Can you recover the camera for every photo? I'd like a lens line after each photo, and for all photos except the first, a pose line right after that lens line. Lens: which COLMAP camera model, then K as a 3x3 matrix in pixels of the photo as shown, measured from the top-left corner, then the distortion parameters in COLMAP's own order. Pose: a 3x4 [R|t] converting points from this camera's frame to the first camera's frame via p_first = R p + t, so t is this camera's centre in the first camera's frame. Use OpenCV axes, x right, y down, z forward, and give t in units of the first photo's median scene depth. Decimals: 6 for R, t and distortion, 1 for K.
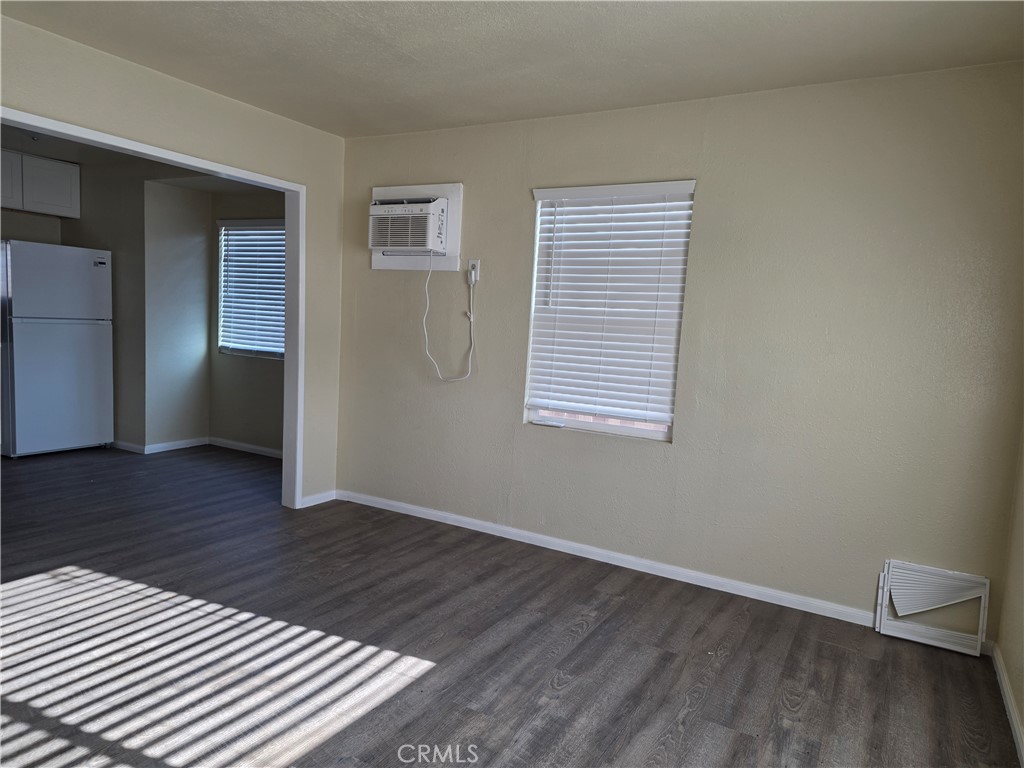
lens RADIAL K [[680.5, 0, 505.8], [0, 680.5, 393.5], [0, 0, 1]] dist [0.085454, -0.065665]
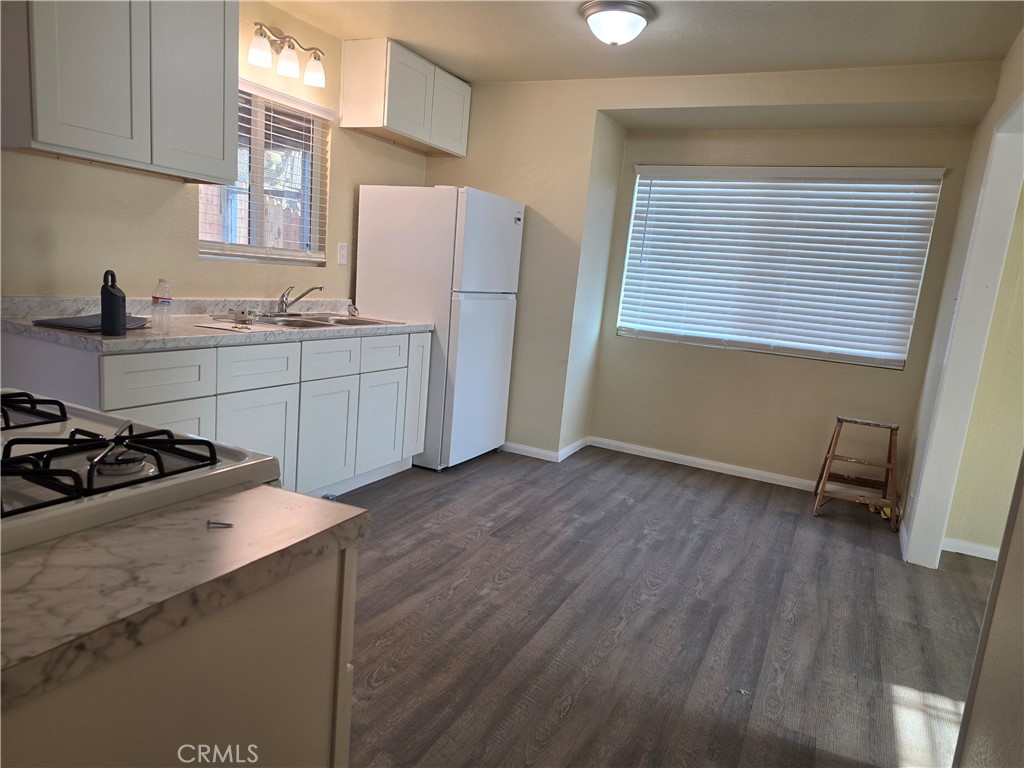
lens RADIAL K [[680.5, 0, 521.7], [0, 680.5, 400.0], [0, 0, 1]] dist [0.085454, -0.065665]
pose [[0.997704, 0.025581, 0.062712, -1.038041], [-0.030885, 0.995893, 0.085110, -0.086045], [-0.060277, -0.086851, 0.994396, 0.372299]]
